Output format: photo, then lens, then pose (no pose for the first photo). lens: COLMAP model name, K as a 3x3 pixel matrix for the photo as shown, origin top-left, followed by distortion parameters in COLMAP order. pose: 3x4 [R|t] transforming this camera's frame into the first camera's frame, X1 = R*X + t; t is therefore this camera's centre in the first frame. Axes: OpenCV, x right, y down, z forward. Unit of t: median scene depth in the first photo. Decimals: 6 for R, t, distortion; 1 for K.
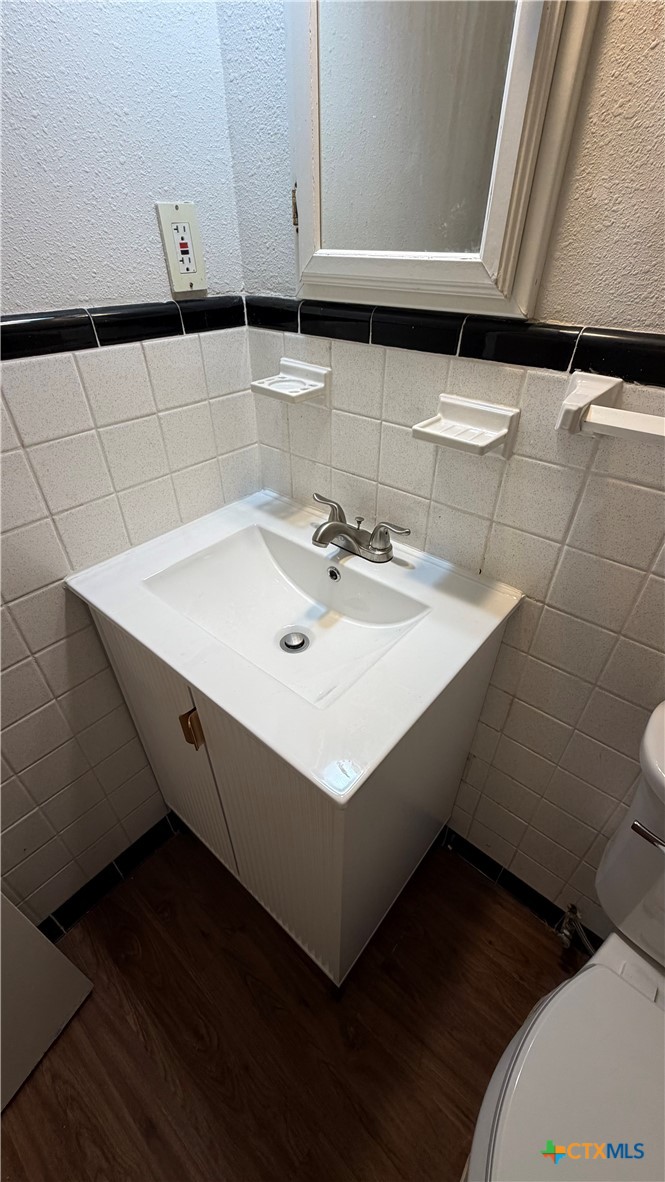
lens RADIAL K [[476.4, 0, 332.5], [0, 476.4, 591.0], [0, 0, 1]] dist [-0.000312, 0.000059]
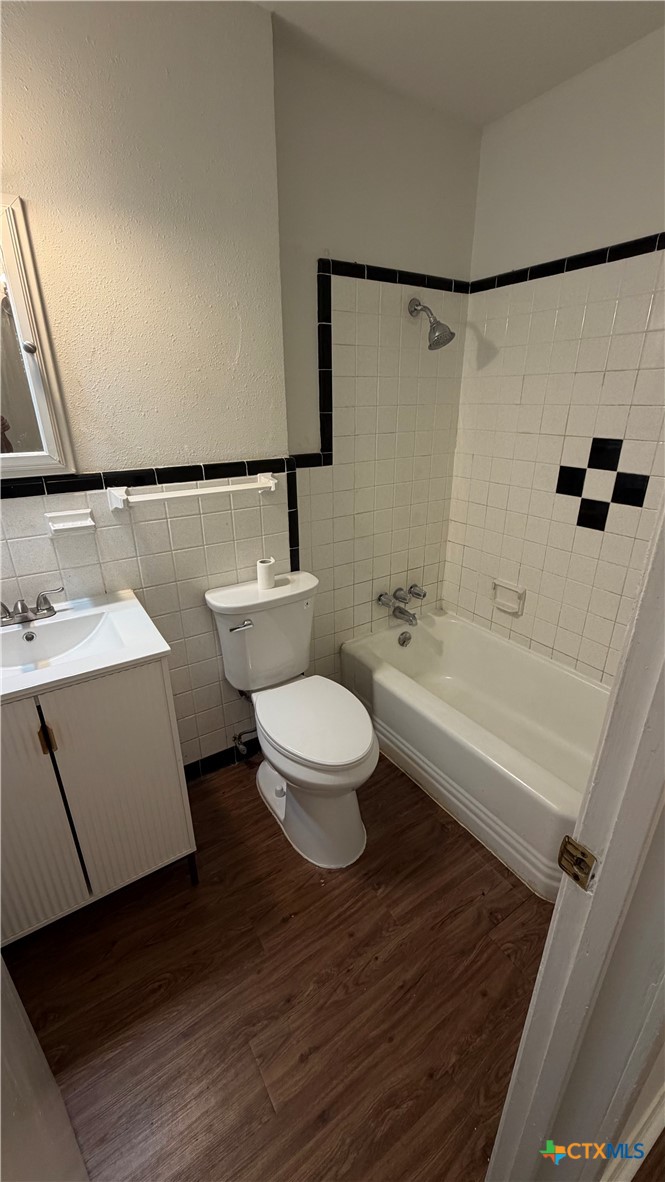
lens RADIAL K [[476.4, 0, 332.5], [0, 476.4, 591.0], [0, 0, 1]] dist [-0.000312, 0.000059]
pose [[0.292897, -0.368431, 0.882309, -1.046386], [0.575241, 0.804996, 0.145186, 0.190685], [-0.763746, 0.465016, 0.447718, -0.510010]]
